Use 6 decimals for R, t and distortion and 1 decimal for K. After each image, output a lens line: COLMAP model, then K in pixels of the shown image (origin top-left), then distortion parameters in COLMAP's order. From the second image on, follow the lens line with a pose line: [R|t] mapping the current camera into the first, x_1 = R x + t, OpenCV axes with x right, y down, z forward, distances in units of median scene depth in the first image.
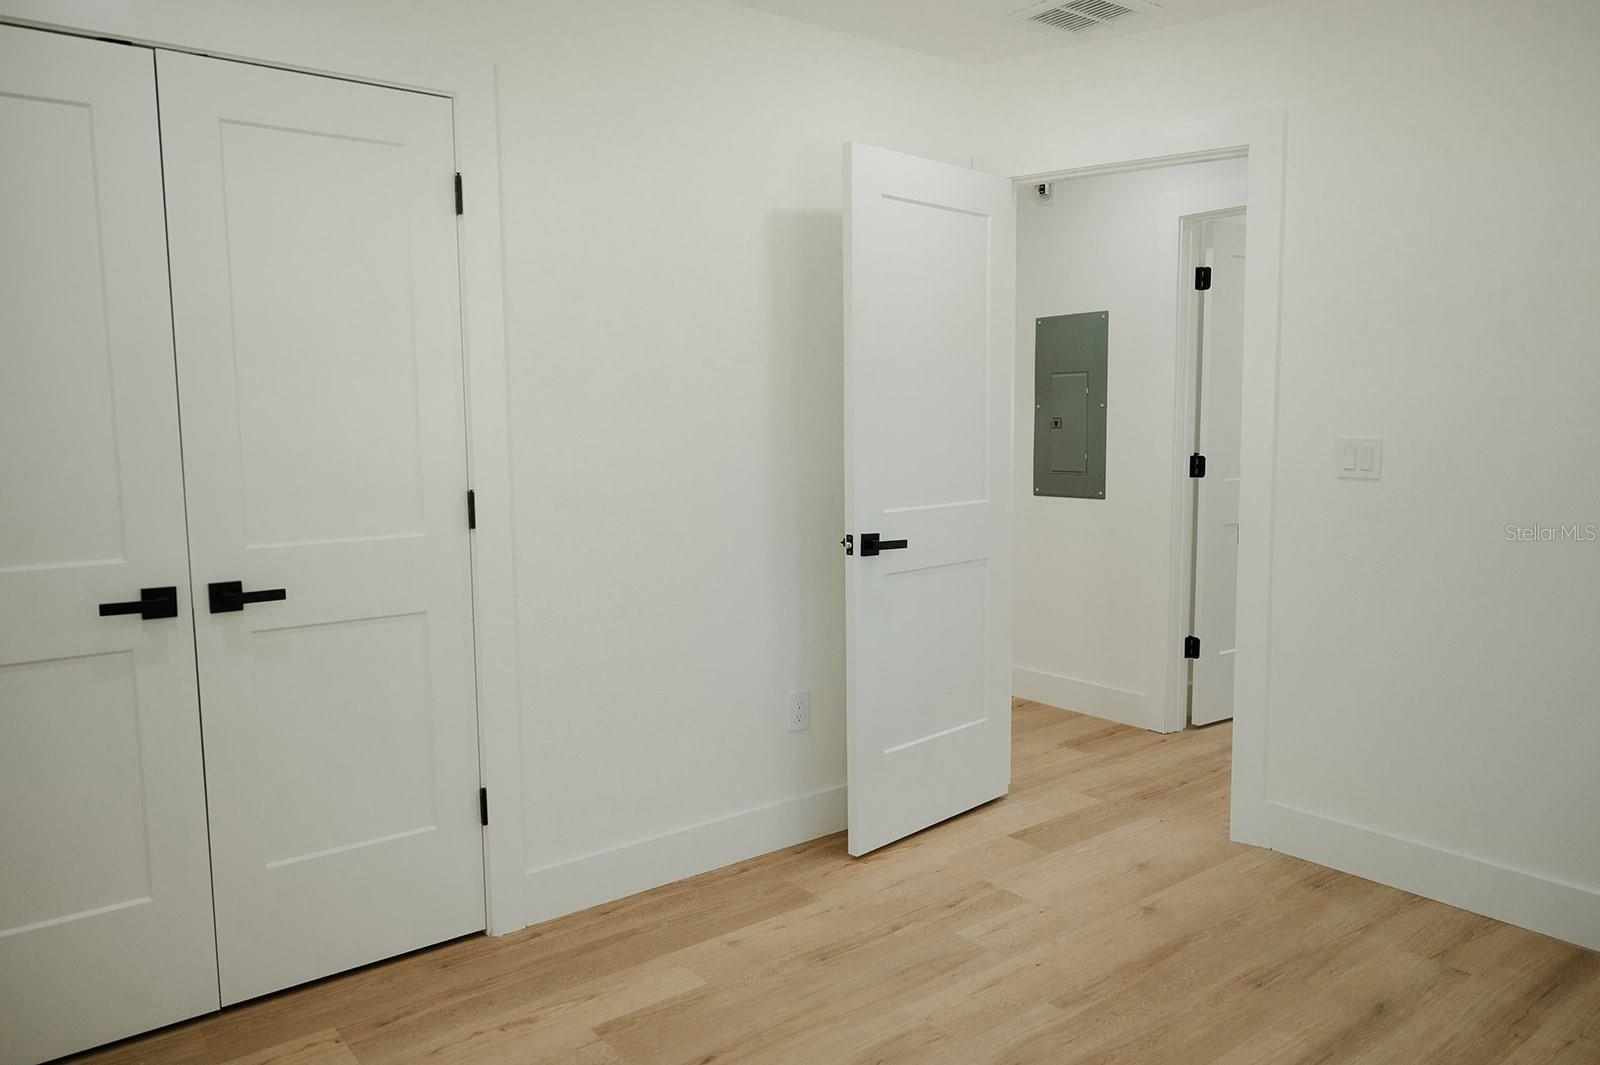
lens RADIAL K [[1089.0, 0, 826.6], [0, 1089.0, 530.7], [0, 0, 1]] dist [-0.002348, -0.001262]
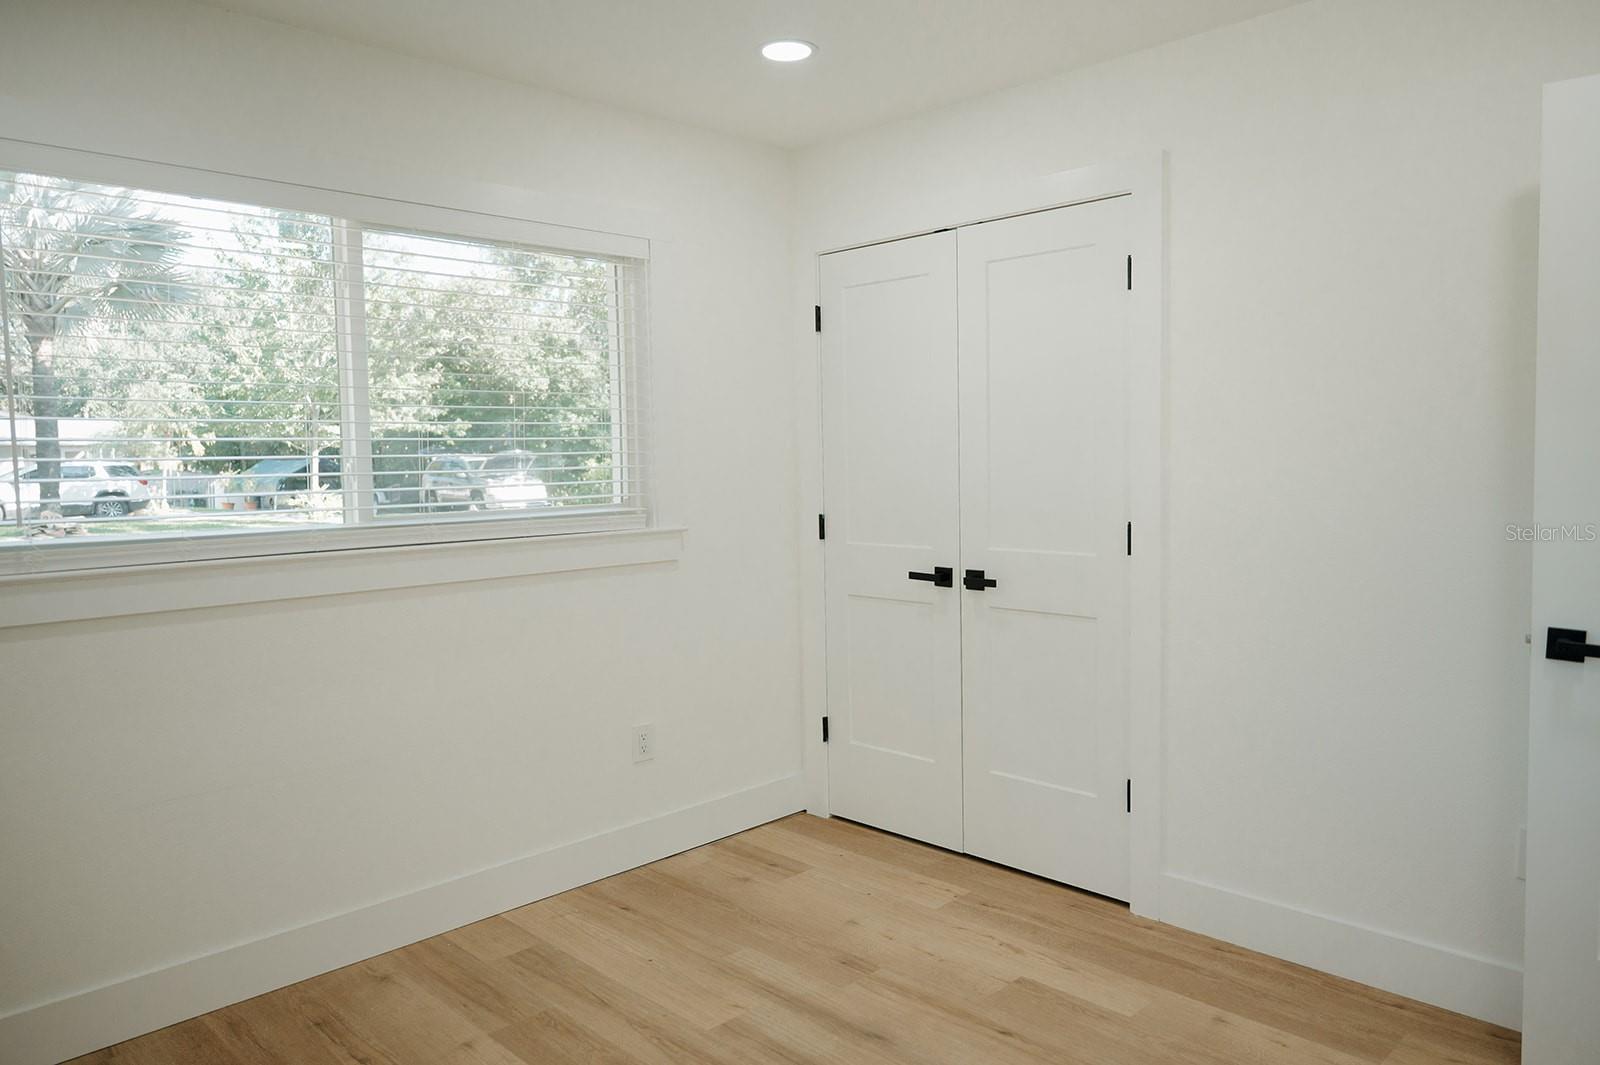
lens RADIAL K [[1089.0, 0, 826.6], [0, 1089.0, 530.7], [0, 0, 1]] dist [-0.002348, -0.001262]
pose [[0.139812, 0.076178, -0.987243, 0.778384], [-0.089752, 0.993907, 0.063981, -0.073175], [0.986102, 0.079661, 0.145797, 0.503989]]
